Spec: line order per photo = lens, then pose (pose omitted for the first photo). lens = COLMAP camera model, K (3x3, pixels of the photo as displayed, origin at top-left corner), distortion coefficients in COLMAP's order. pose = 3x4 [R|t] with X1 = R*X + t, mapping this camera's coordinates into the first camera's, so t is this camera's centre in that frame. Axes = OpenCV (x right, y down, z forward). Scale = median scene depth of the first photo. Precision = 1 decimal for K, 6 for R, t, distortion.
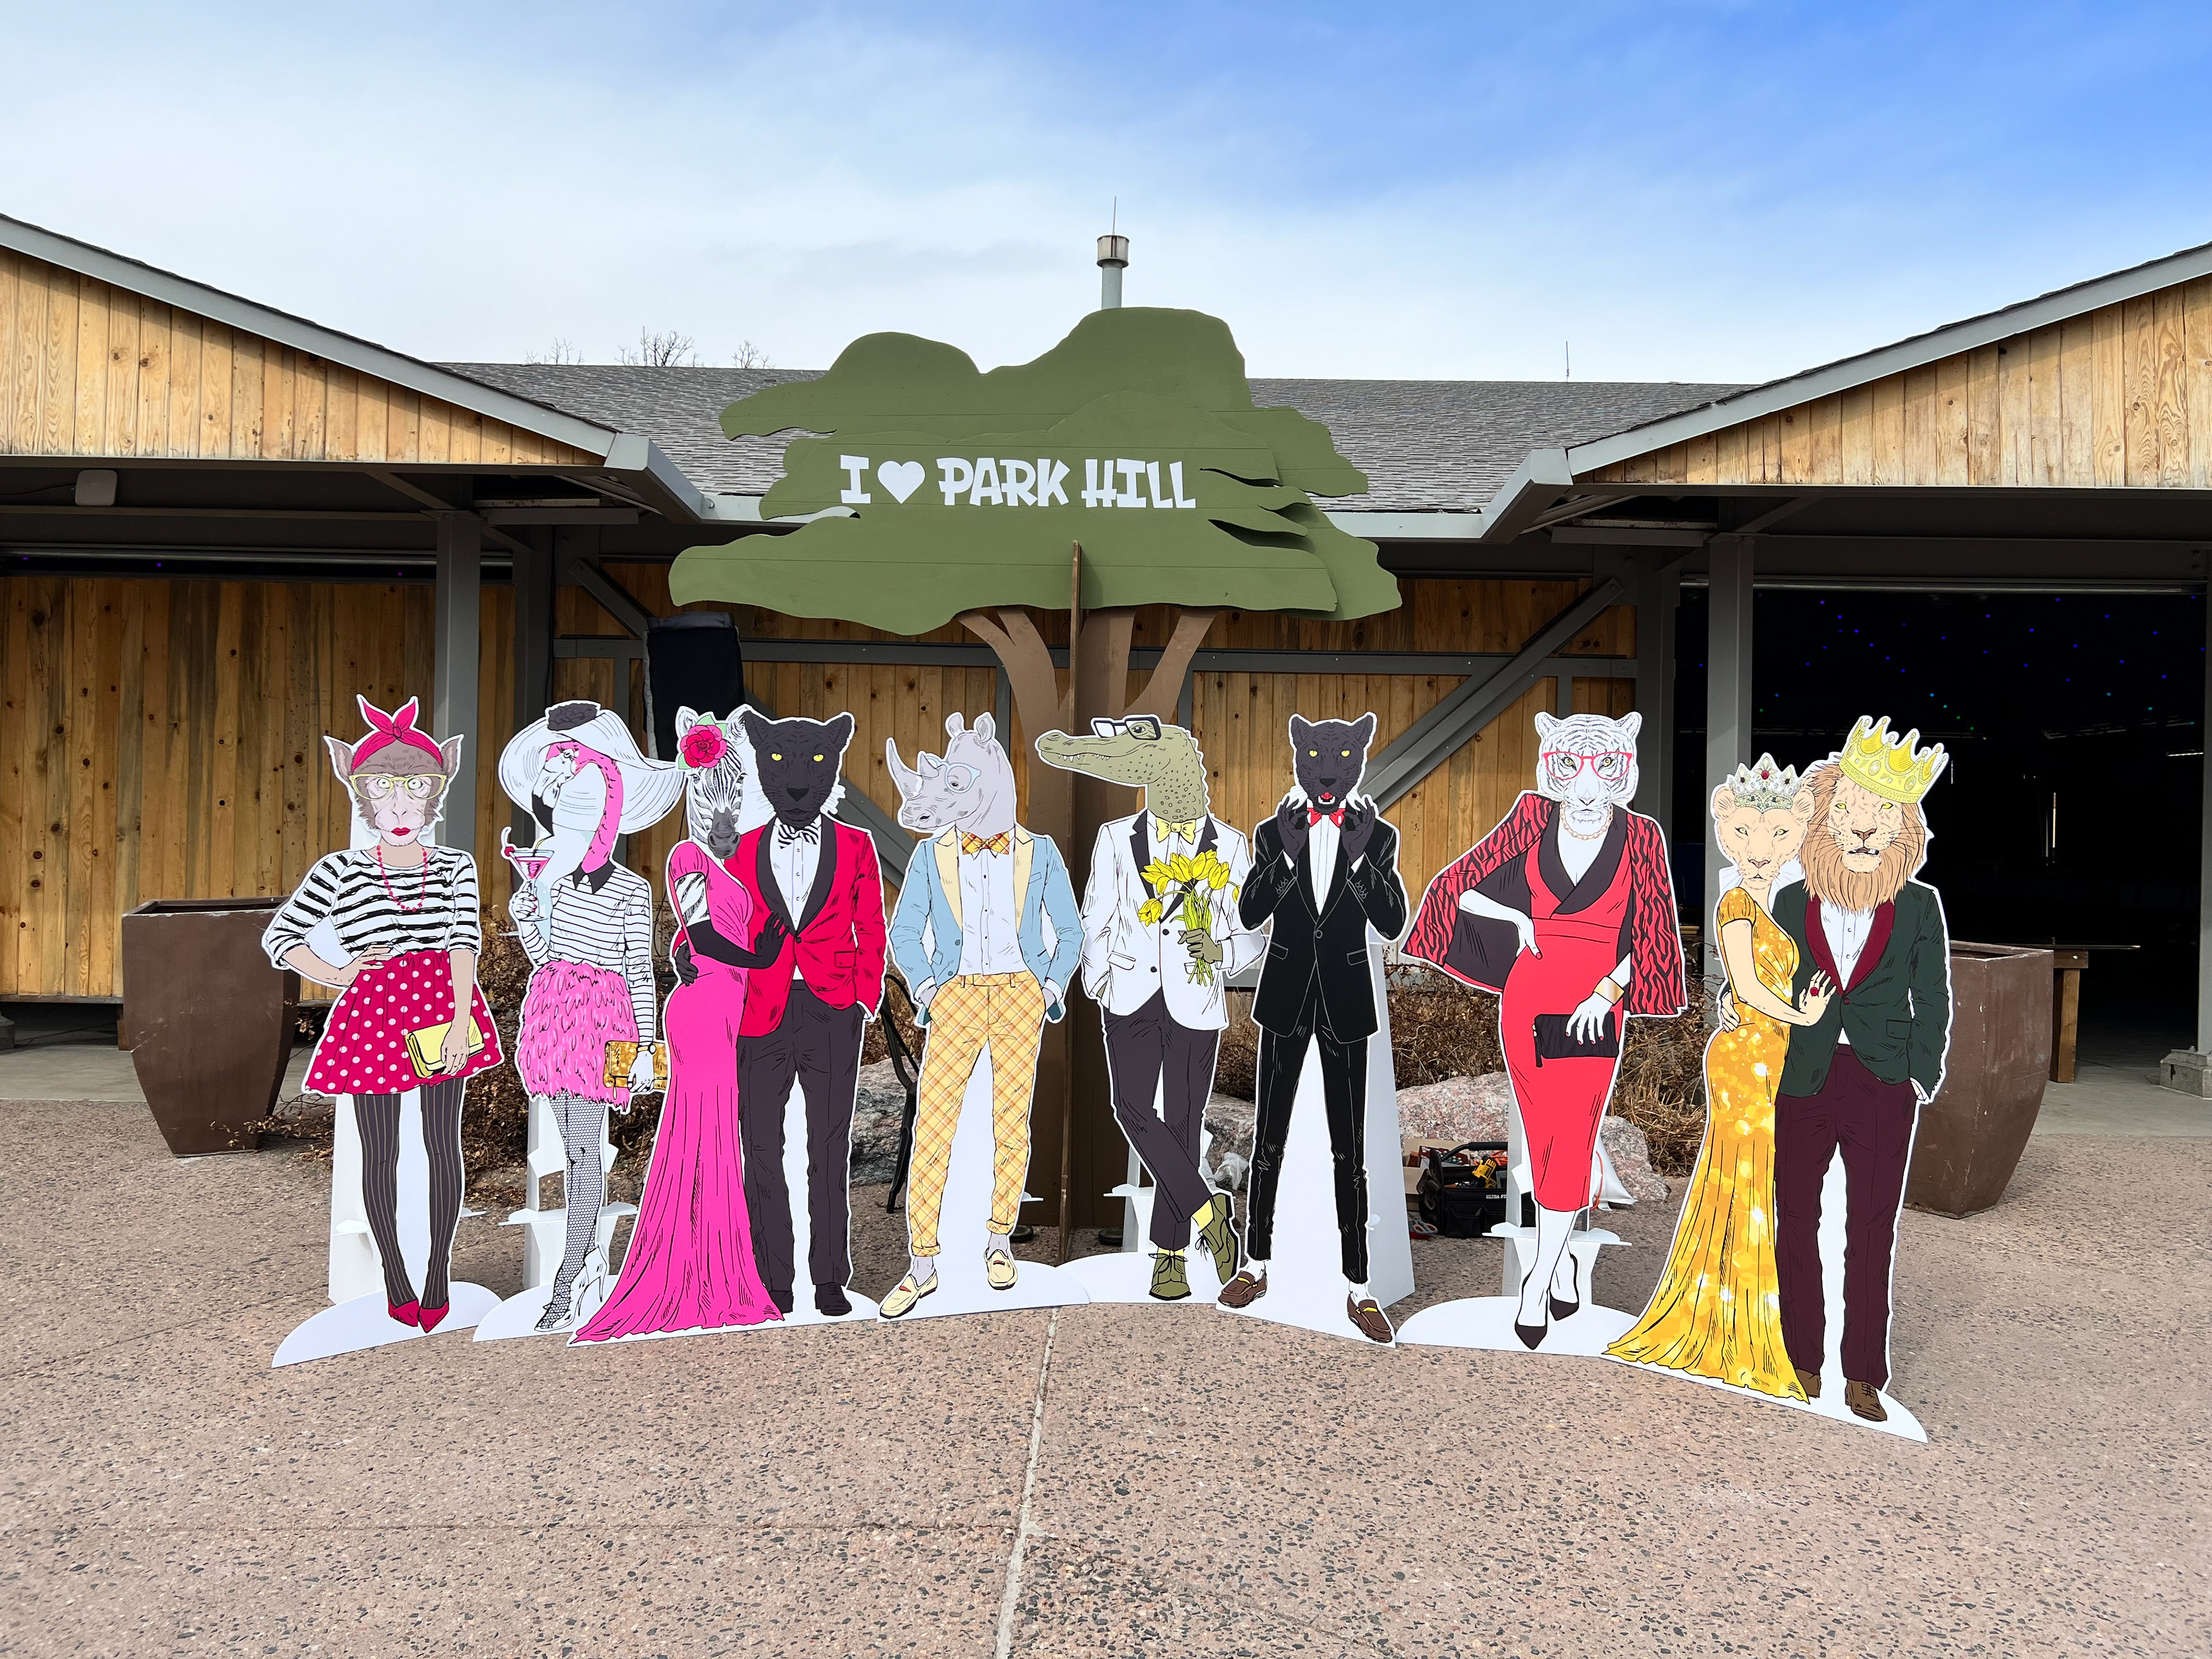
lens RADIAL K [[1692.4, 0, 1118.1], [0, 1692.4, 822.4], [0, 0, 1]] dist [0.061821, -0.081495]
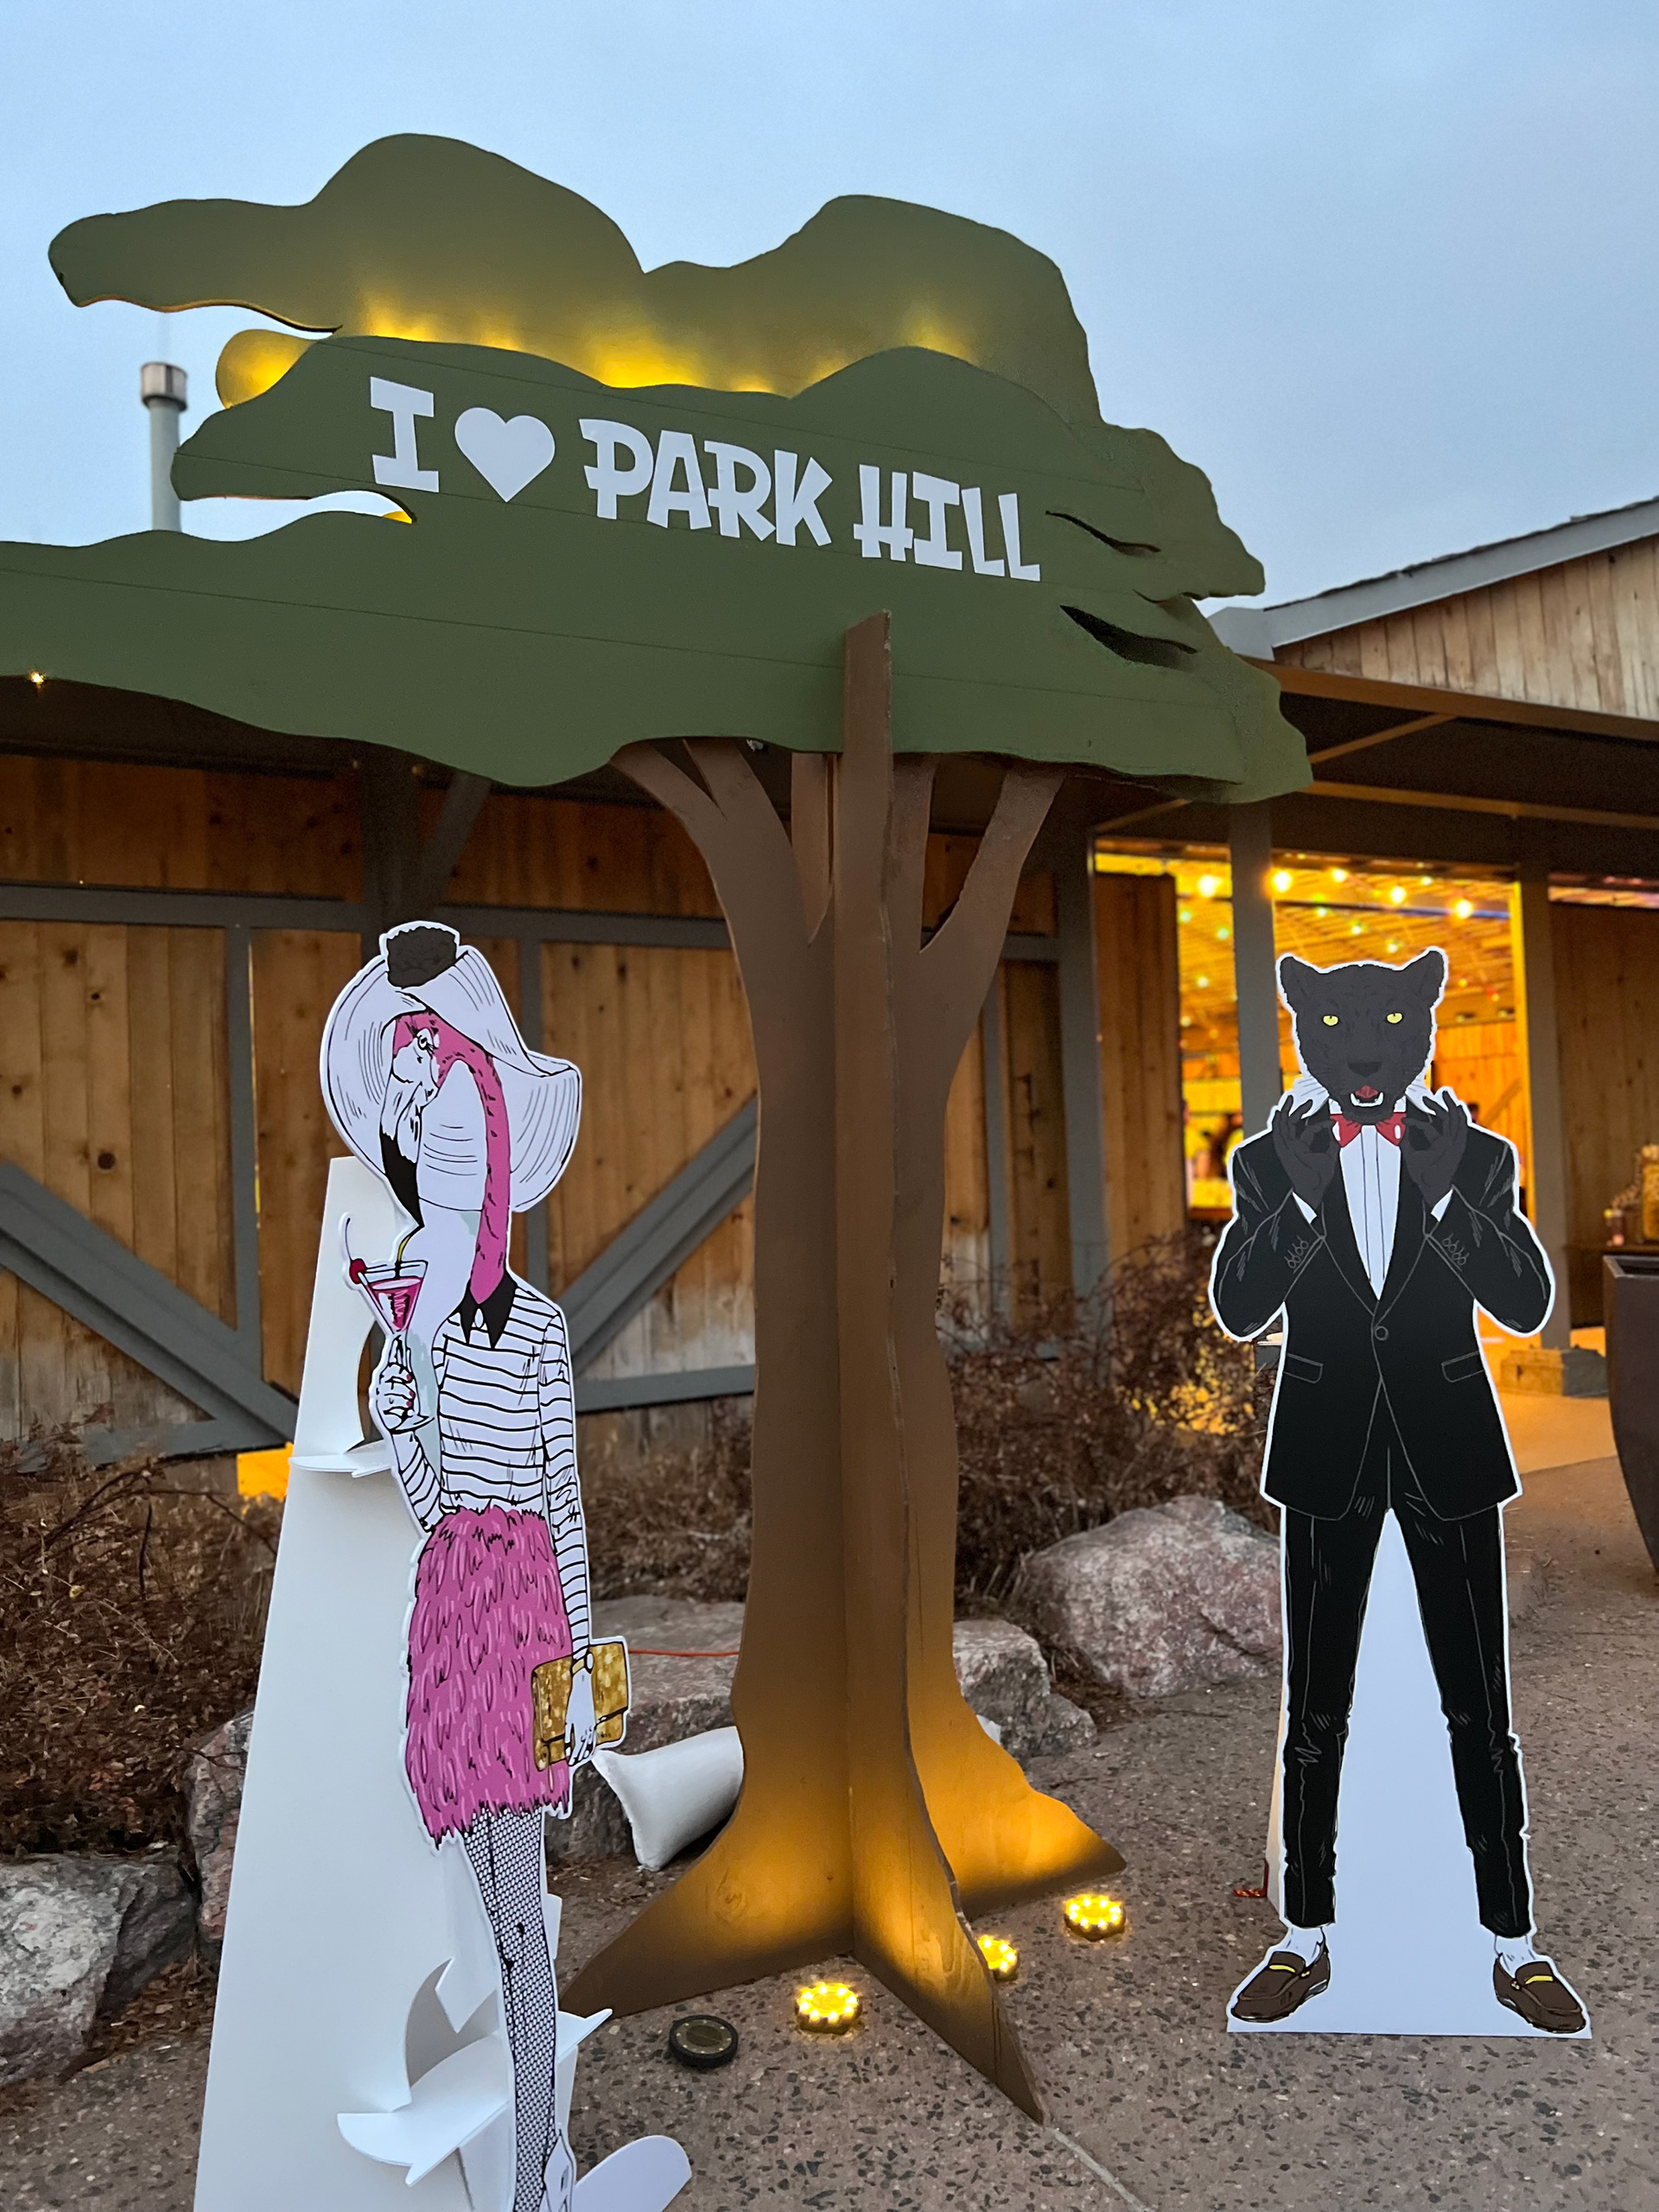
lens RADIAL K [[1693.3, 0, 828.8], [0, 1693.3, 1127.0], [0, 0, 1]] dist [0.056260, -0.069731]
pose [[0.868886, -0.034946, 0.493777, -0.292094], [0.045815, 0.998901, -0.009924, -0.005921], [-0.492888, 0.031246, 0.869532, 0.554595]]
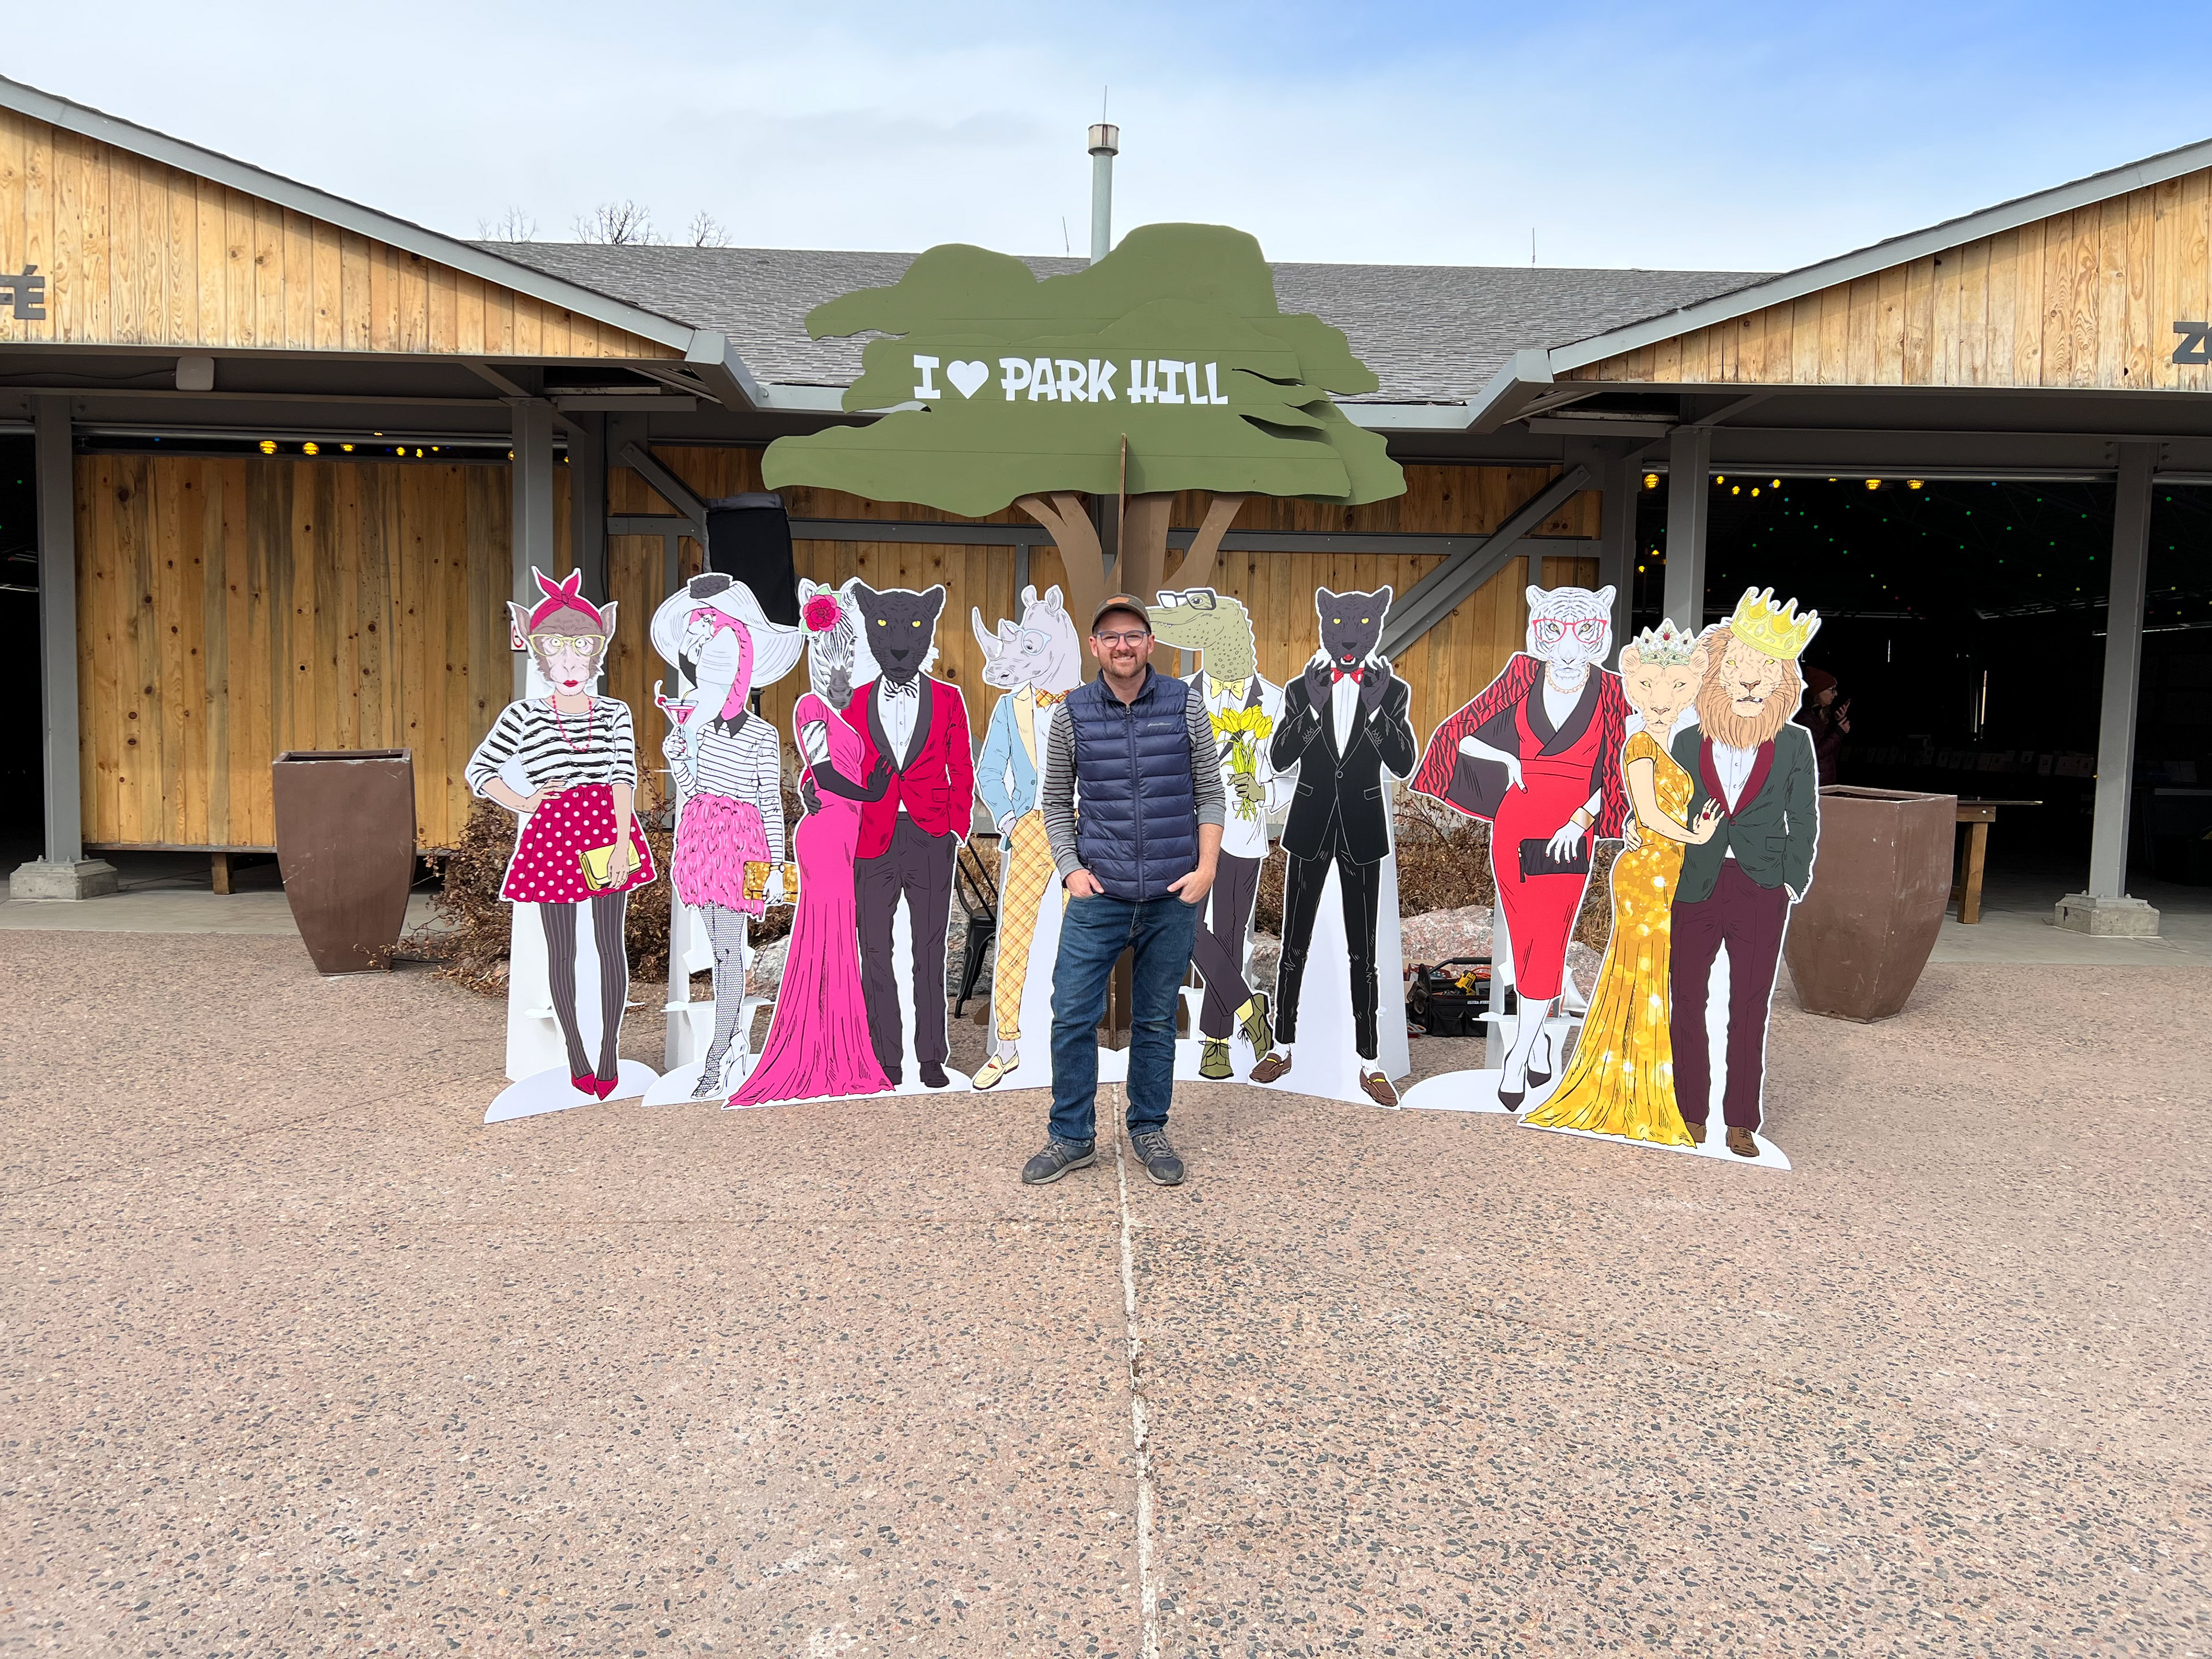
lens RADIAL K [[1693.3, 0, 1096.8], [0, 1693.3, 839.3], [0, 0, 1]] dist [0.056260, -0.069731]
pose [[0.999789, 0.000779, 0.020503, -0.064960], [-0.002406, 0.996834, 0.079476, 0.014988], [-0.020377, -0.079508, 0.996626, -0.157373]]
